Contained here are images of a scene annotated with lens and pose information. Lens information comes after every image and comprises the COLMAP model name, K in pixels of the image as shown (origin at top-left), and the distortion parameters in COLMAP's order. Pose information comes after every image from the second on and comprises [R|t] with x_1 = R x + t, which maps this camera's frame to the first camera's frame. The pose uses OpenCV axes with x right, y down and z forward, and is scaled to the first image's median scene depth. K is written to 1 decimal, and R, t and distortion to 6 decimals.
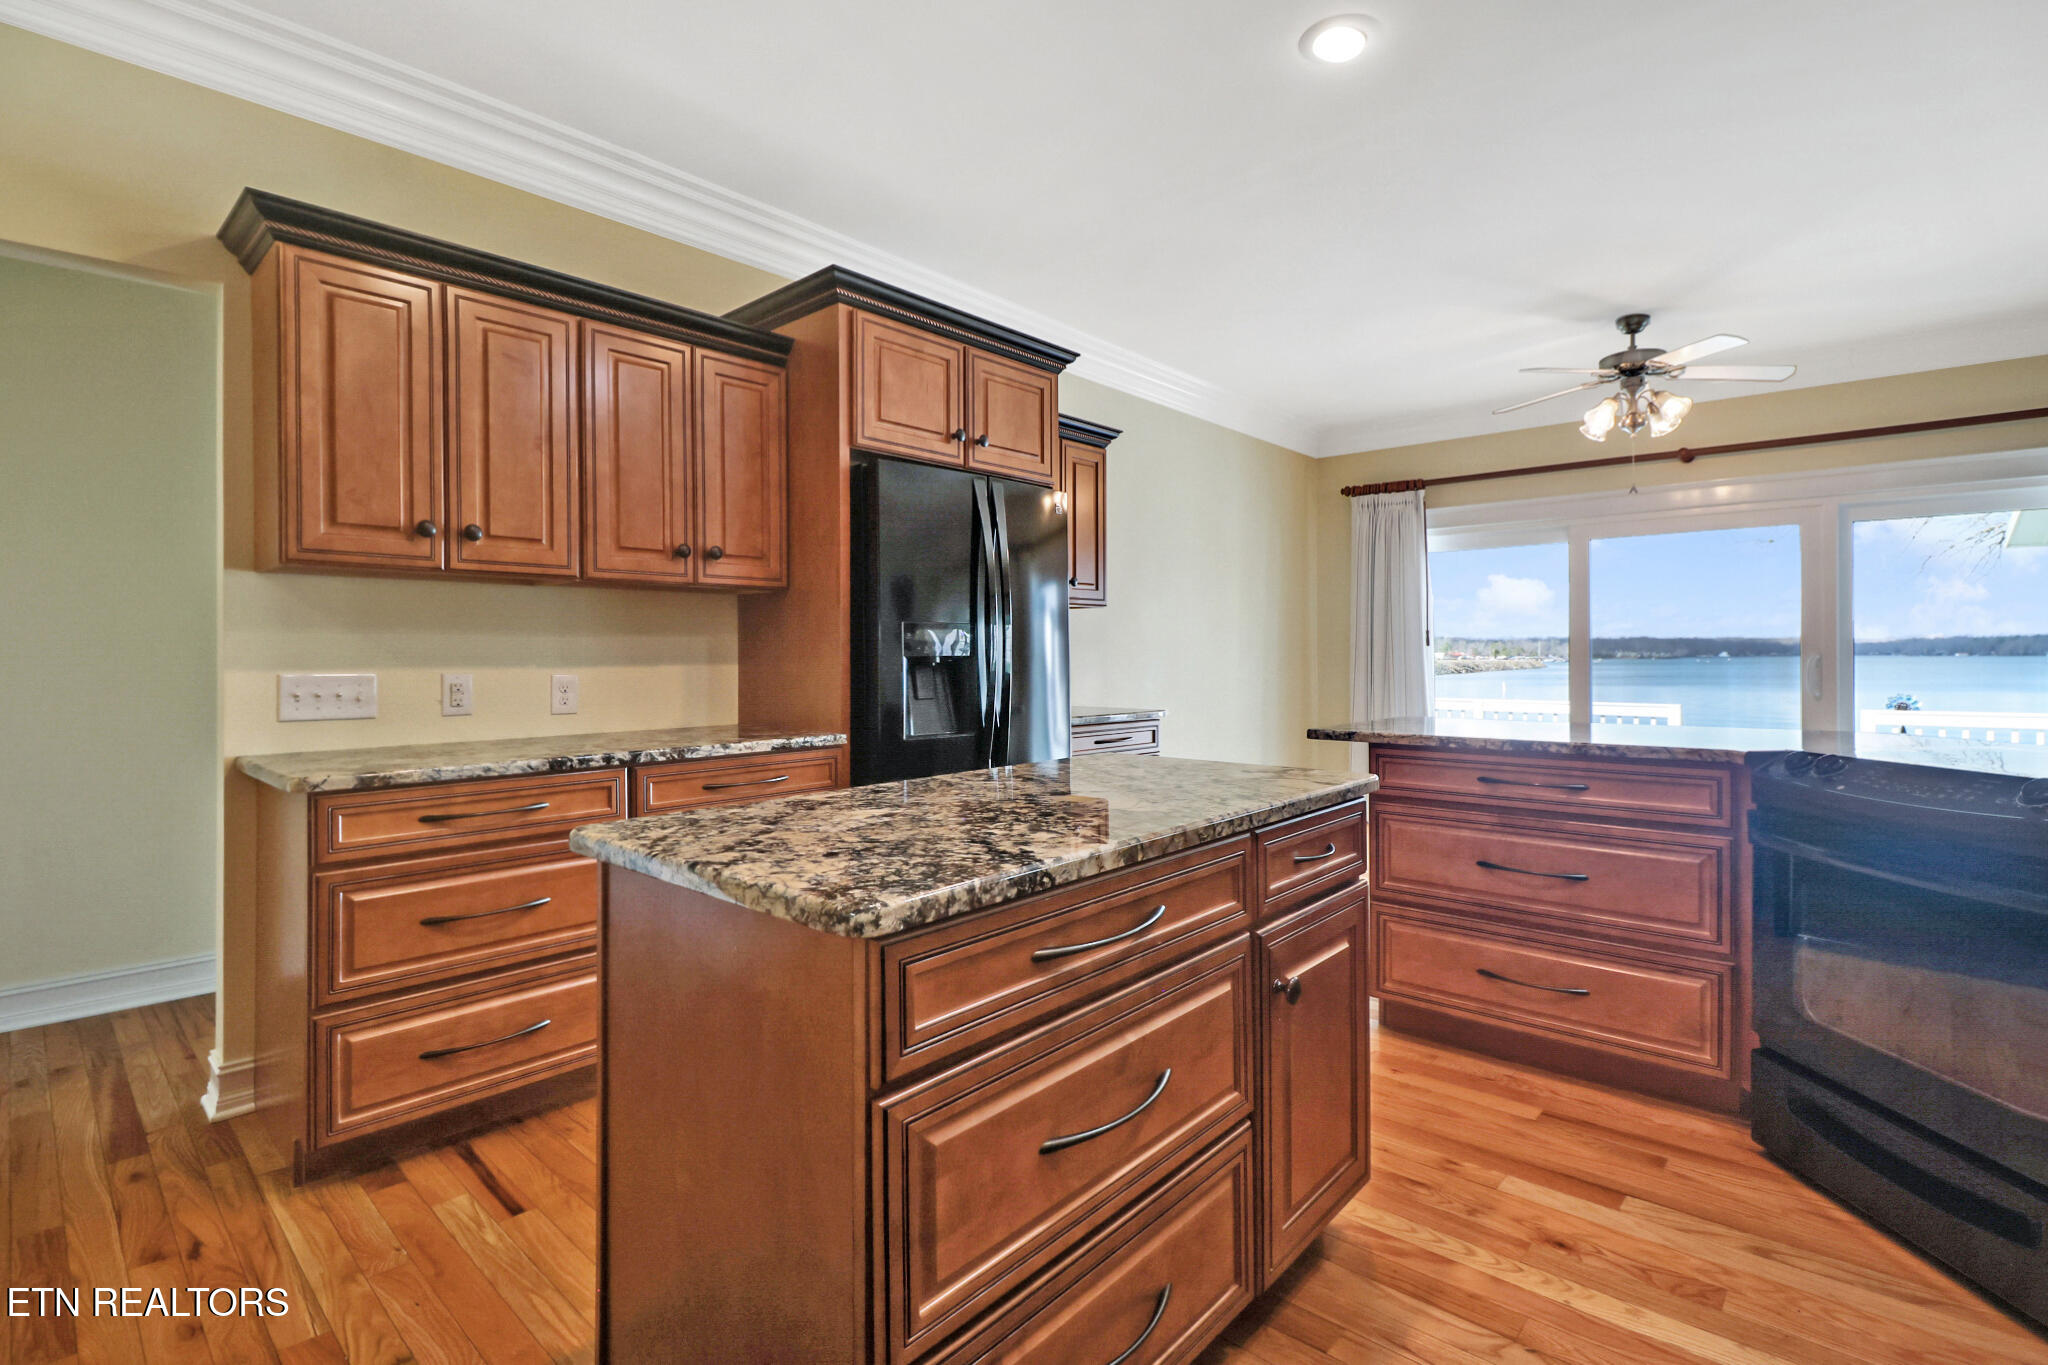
lens RADIAL K [[962.2, 0, 1031.8], [0, 962.2, 655.4], [0, 0, 1]] dist [-0.002457, -0.000250]
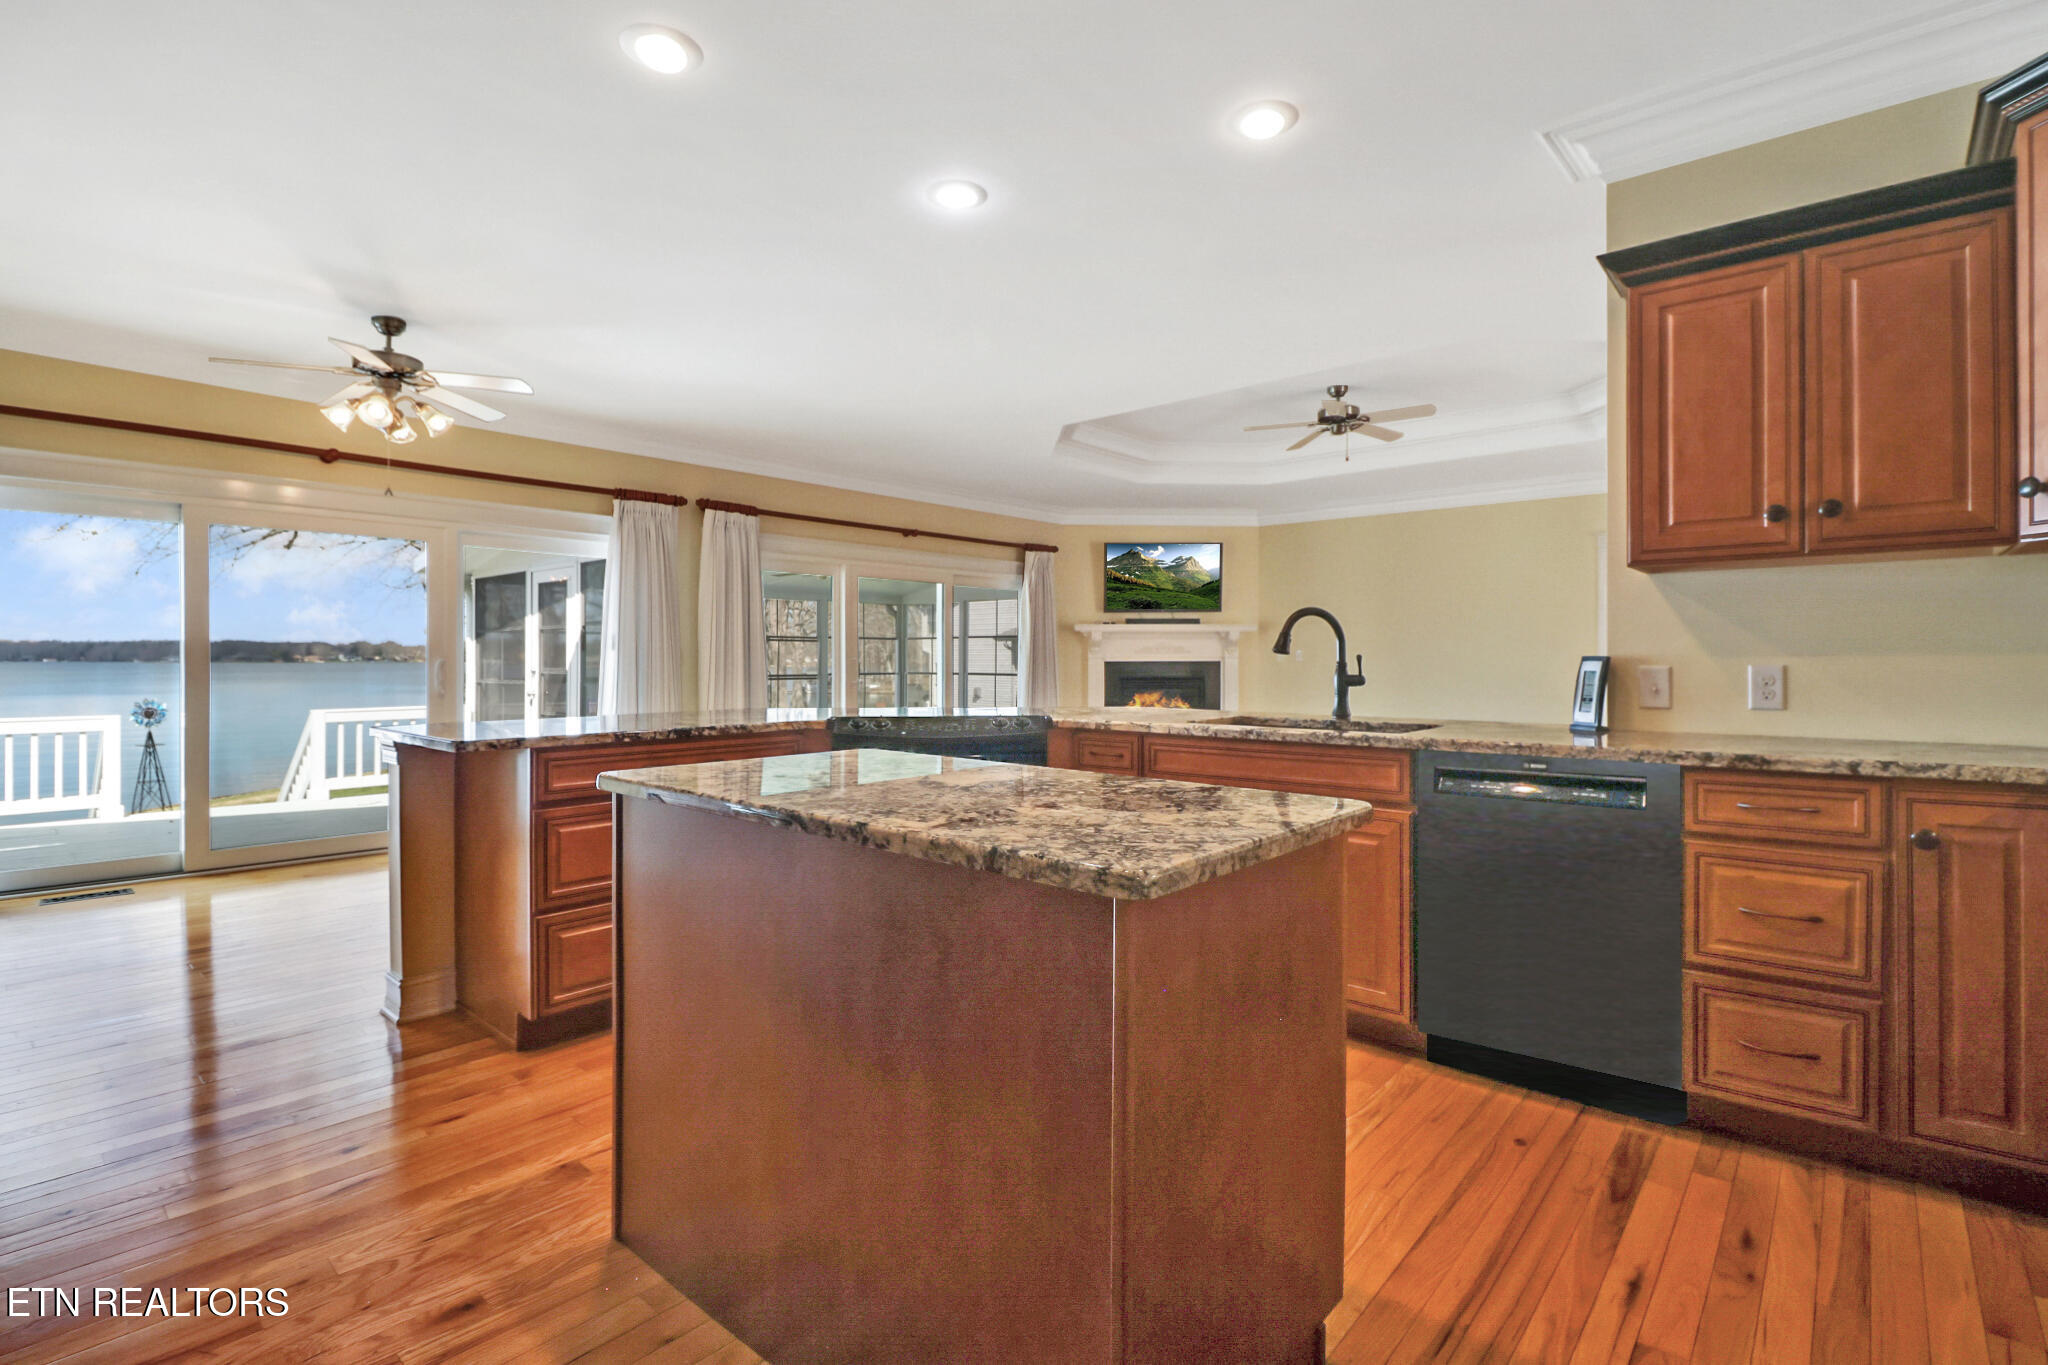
lens RADIAL K [[962.2, 0, 1031.8], [0, 962.2, 655.4], [0, 0, 1]] dist [-0.002457, -0.000250]
pose [[-0.019567, 0.007316, 0.999782, -0.344330], [-0.001657, 0.999972, -0.007350, 0.003136], [-0.999807, -0.001800, -0.019554, 0.316282]]
